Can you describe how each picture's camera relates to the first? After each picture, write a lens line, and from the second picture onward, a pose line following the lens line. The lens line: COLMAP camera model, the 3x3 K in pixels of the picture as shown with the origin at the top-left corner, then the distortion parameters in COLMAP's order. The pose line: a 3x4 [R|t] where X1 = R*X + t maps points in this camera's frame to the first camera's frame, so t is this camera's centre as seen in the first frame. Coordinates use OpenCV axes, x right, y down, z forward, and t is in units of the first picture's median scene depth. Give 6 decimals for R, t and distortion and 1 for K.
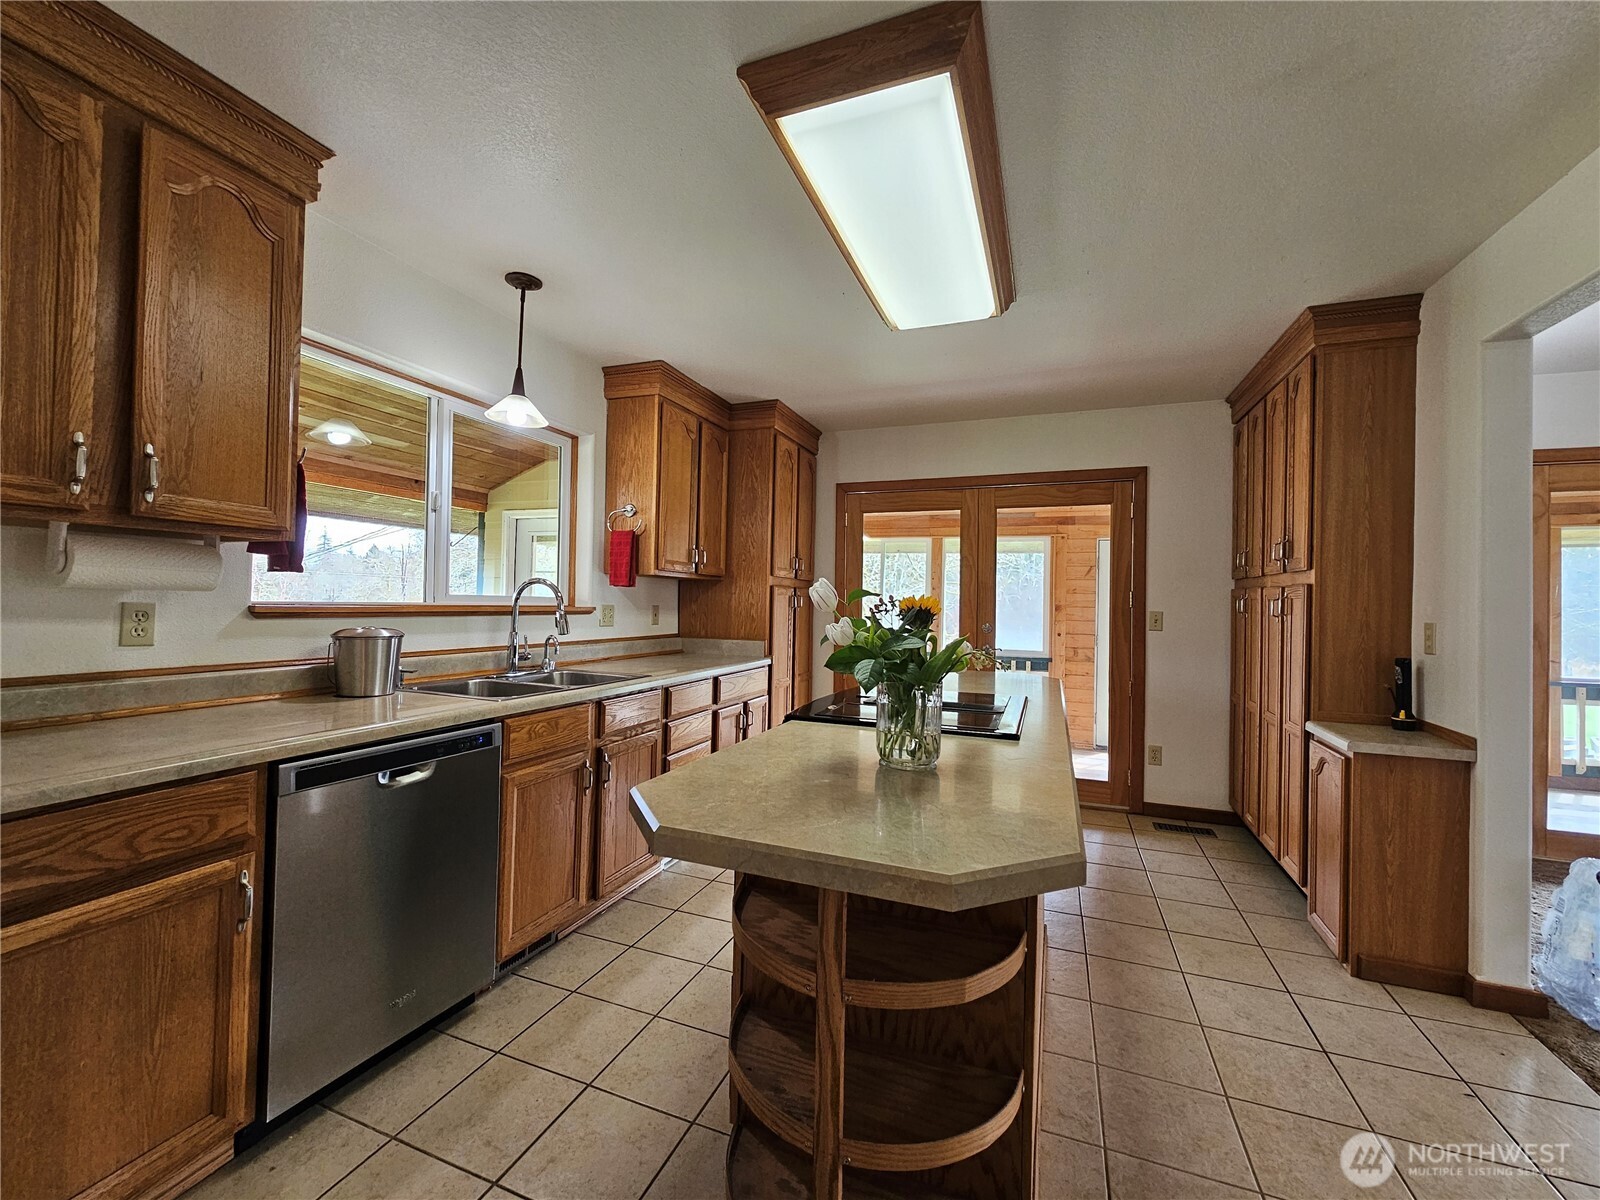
lens RADIAL K [[655.1, 0, 793.3], [0, 655.1, 597.4], [0, 0, 1]] dist [-0.000965, -0.000159]
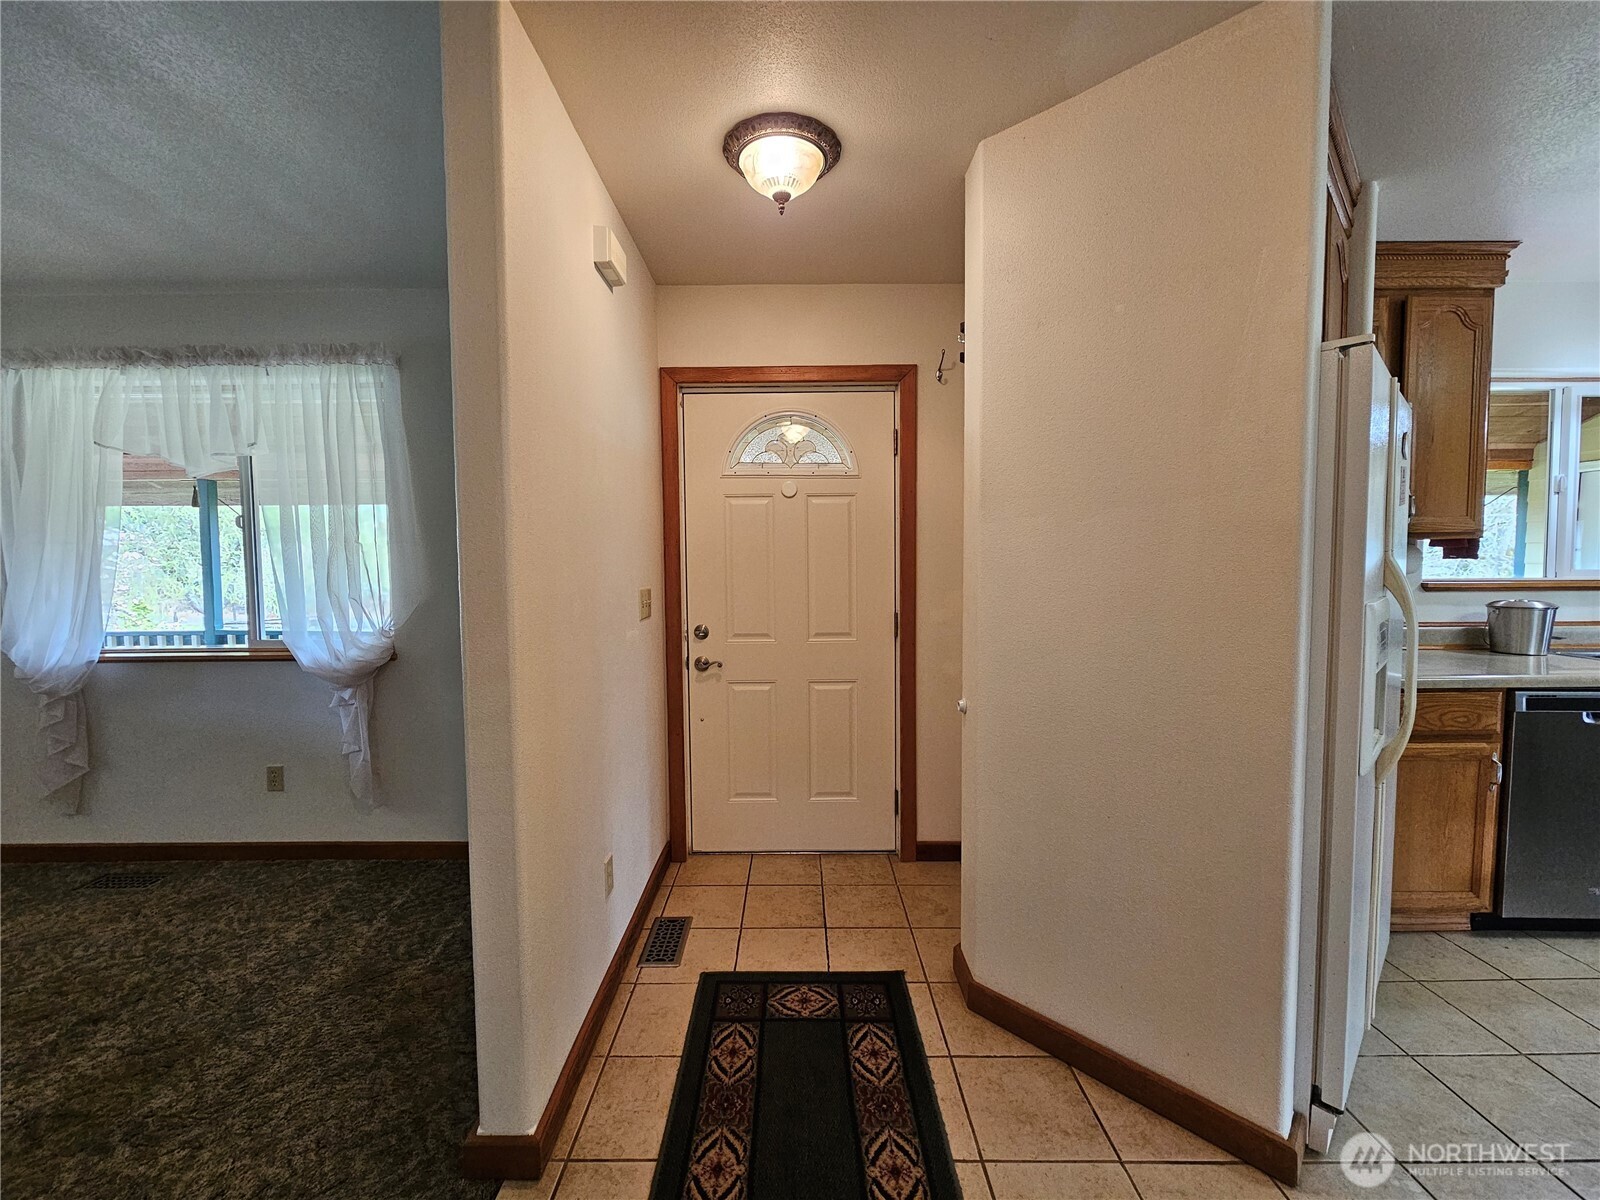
lens RADIAL K [[655.6, 0, 798.4], [0, 655.6, 593.3], [0, 0, 1]] dist [-0.008143, 0.003416]
pose [[0.364204, 0.025633, -0.930966, 0.008802], [0.023149, 0.999063, 0.036564, -0.043517], [0.931032, -0.034868, 0.363269, -0.723073]]
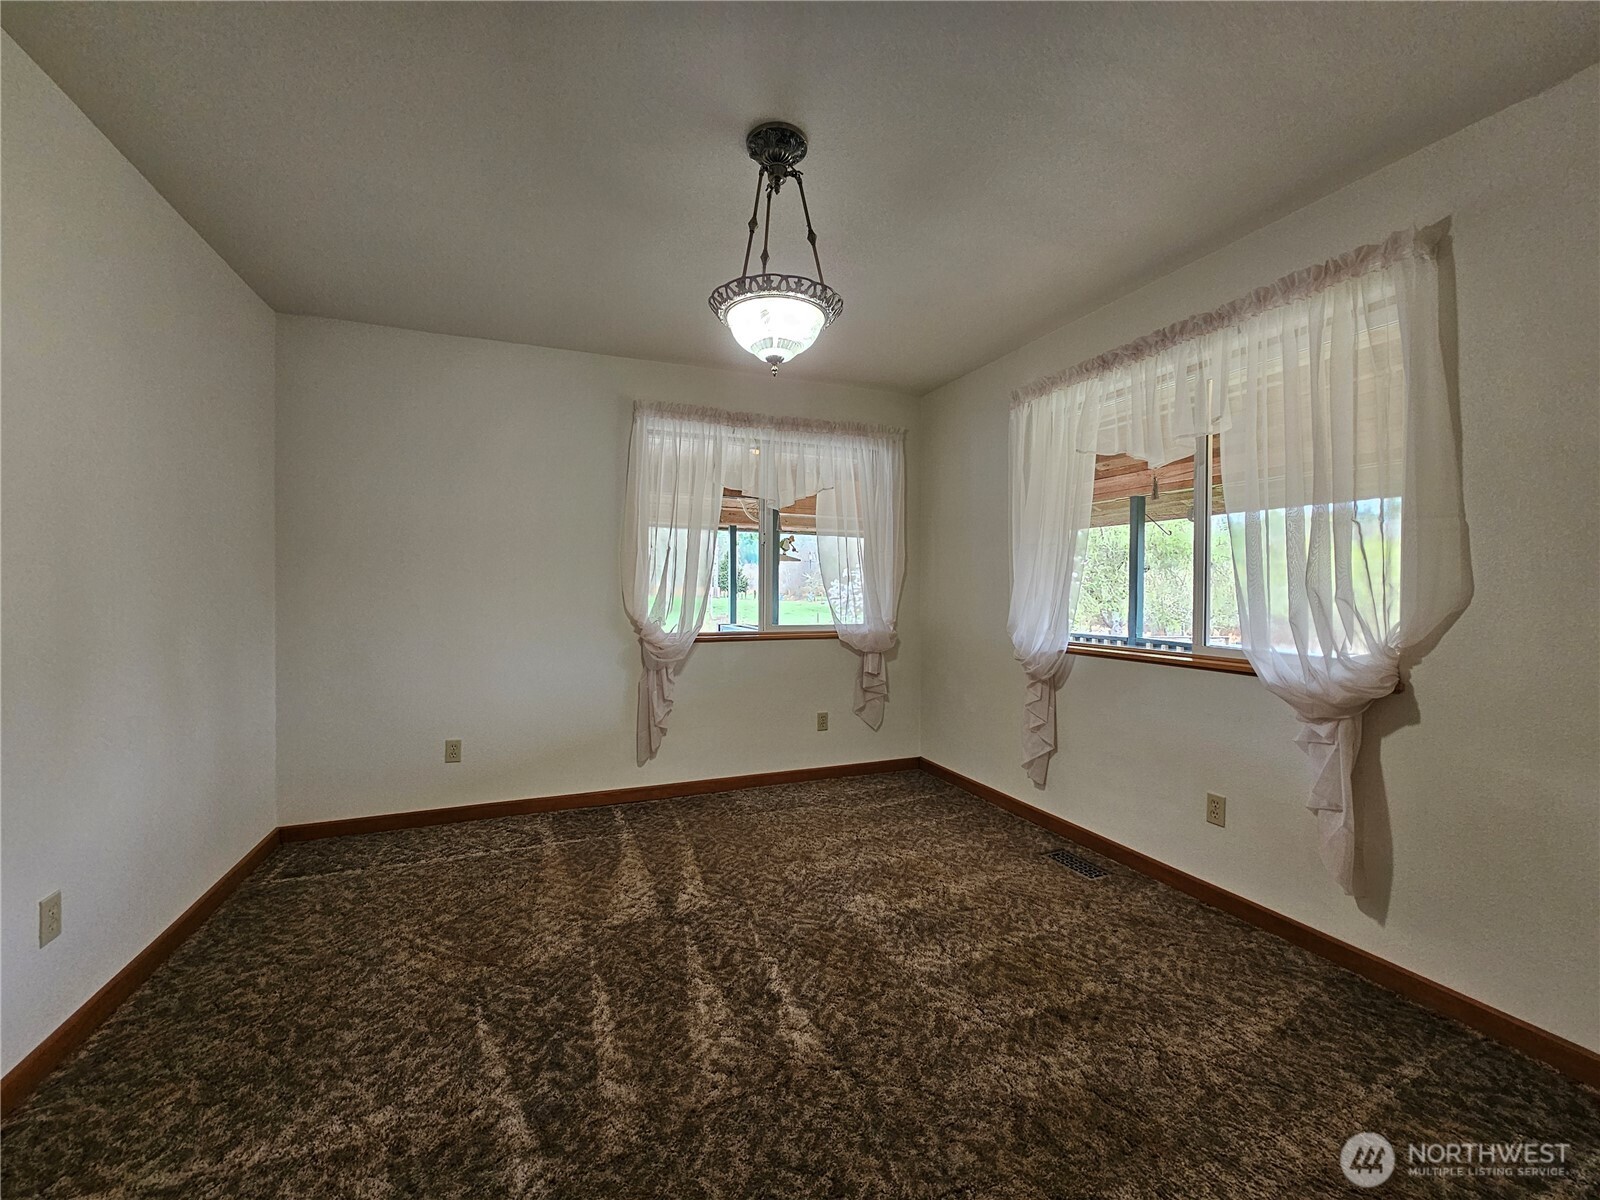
lens RADIAL K [[652.9, 0, 795.2], [0, 652.9, 595.4], [0, 0, 1]] dist [-0.000258, -0.000184]
pose [[-0.725400, -0.015310, -0.688157, -0.284263], [-0.013393, 0.999877, -0.008127, 0.002420], [0.688197, 0.003321, -0.725516, -0.922125]]
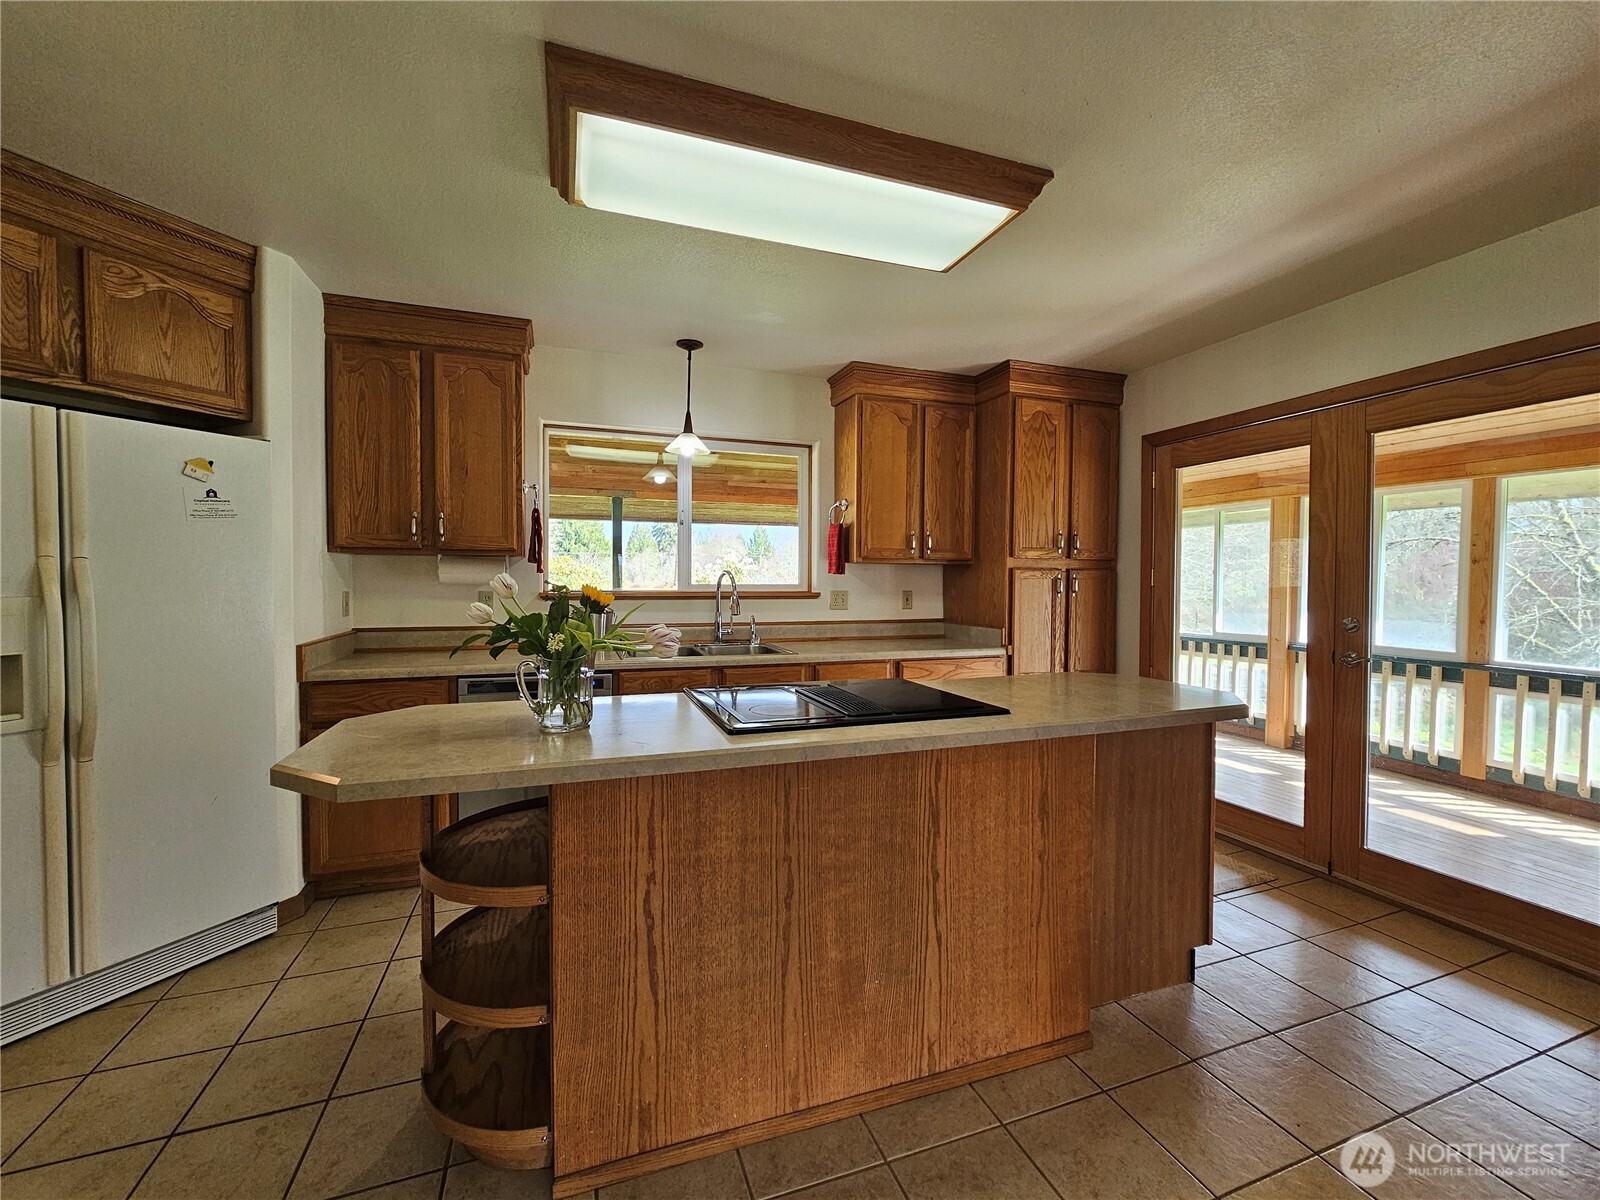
lens RADIAL K [[653.5, 0, 794.2], [0, 653.5, 596.0], [0, 0, 1]] dist [0.000932, -0.000065]
pose [[0.654770, 0.002170, -0.755825, 0.827949], [0.014689, 0.999770, 0.015595, 0.003154], [0.755685, -0.021313, 0.654588, 0.336161]]
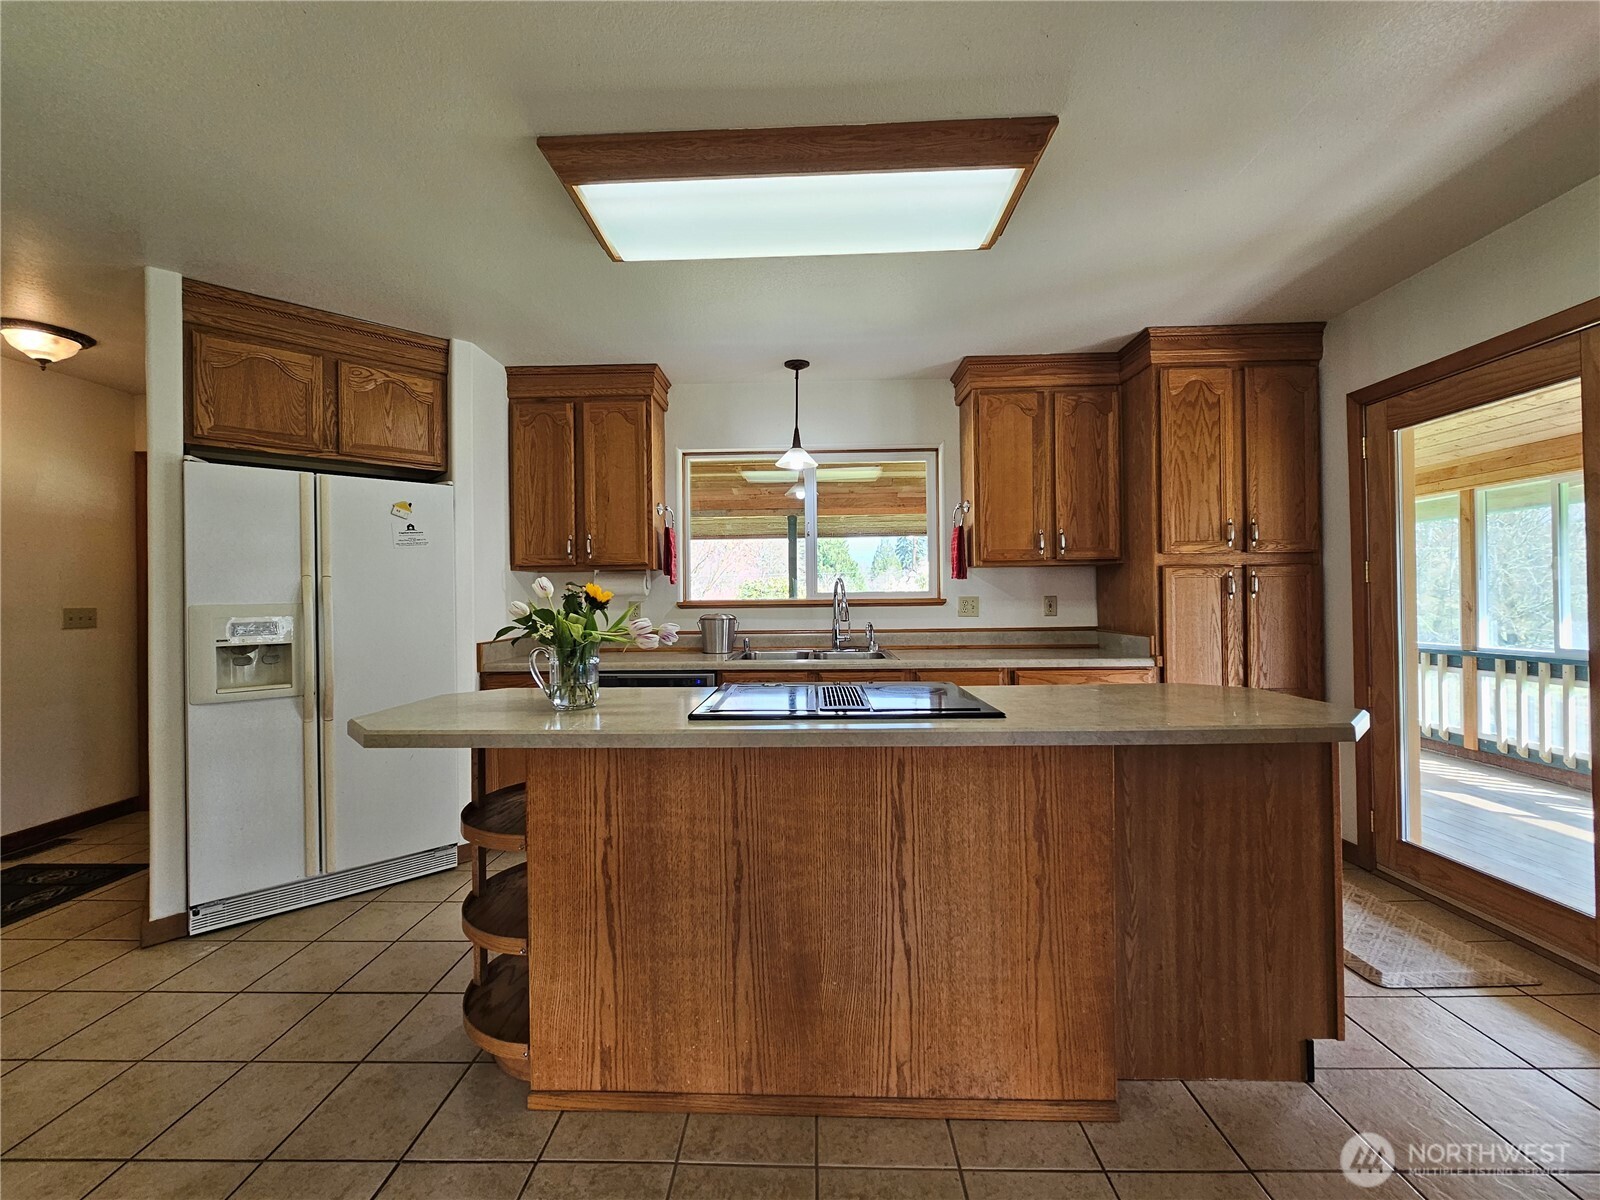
lens RADIAL K [[652.9, 0, 795.2], [0, 652.9, 595.4], [0, 0, 1]] dist [-0.000258, -0.000184]
pose [[0.336020, -0.028807, -0.941414, 1.007416], [0.027697, 0.999402, -0.020696, 0.037764], [0.941448, -0.019120, 0.336617, 0.605333]]
